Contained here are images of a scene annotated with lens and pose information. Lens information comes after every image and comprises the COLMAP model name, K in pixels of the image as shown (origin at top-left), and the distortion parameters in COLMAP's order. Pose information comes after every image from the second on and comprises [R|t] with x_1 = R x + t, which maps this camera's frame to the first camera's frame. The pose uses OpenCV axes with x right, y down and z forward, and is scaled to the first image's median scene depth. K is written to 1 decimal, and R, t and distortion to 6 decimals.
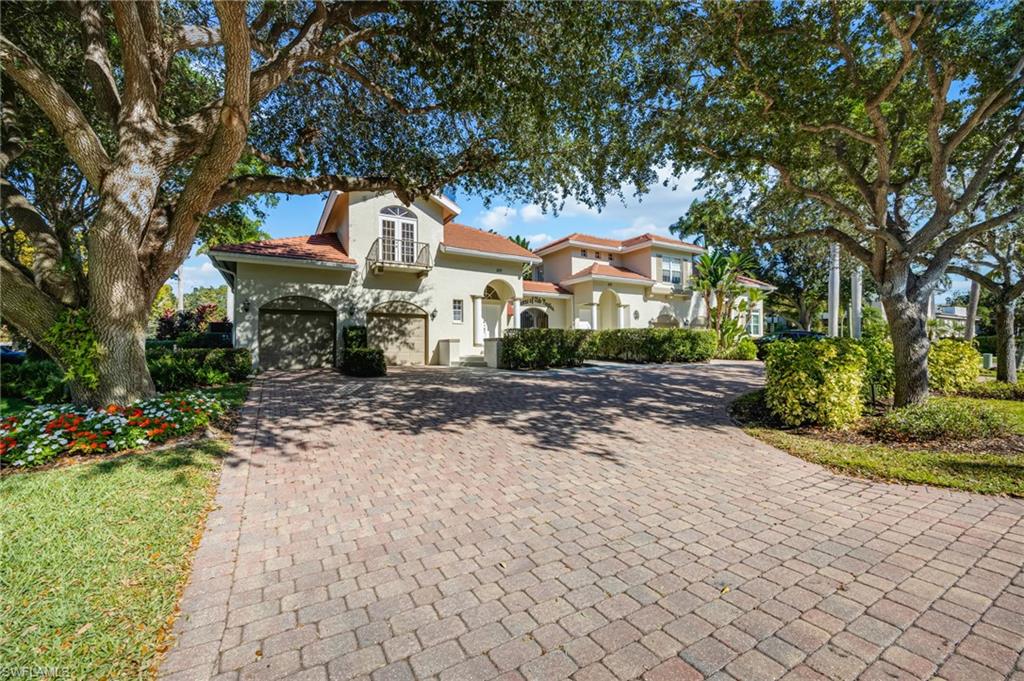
lens RADIAL K [[406.4, 0, 511.0], [0, 406.4, 339.1], [0, 0, 1]] dist [-0.004508, 0.000697]
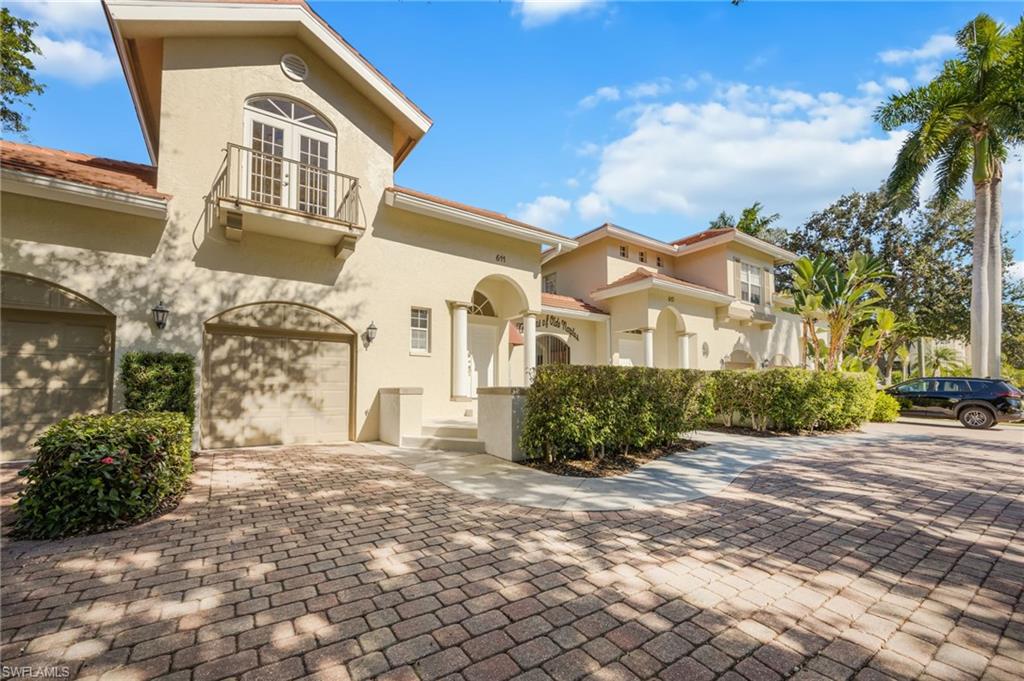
lens RADIAL K [[416.7, 0, 510.2], [0, 416.7, 366.8], [0, 0, 1]] dist [-0.001816, 0.000115]
pose [[0.997379, 0.011816, 0.071384, -0.058451], [-0.009224, 0.999290, -0.036524, -0.006937], [-0.071765, 0.035770, 0.996780, 0.496287]]
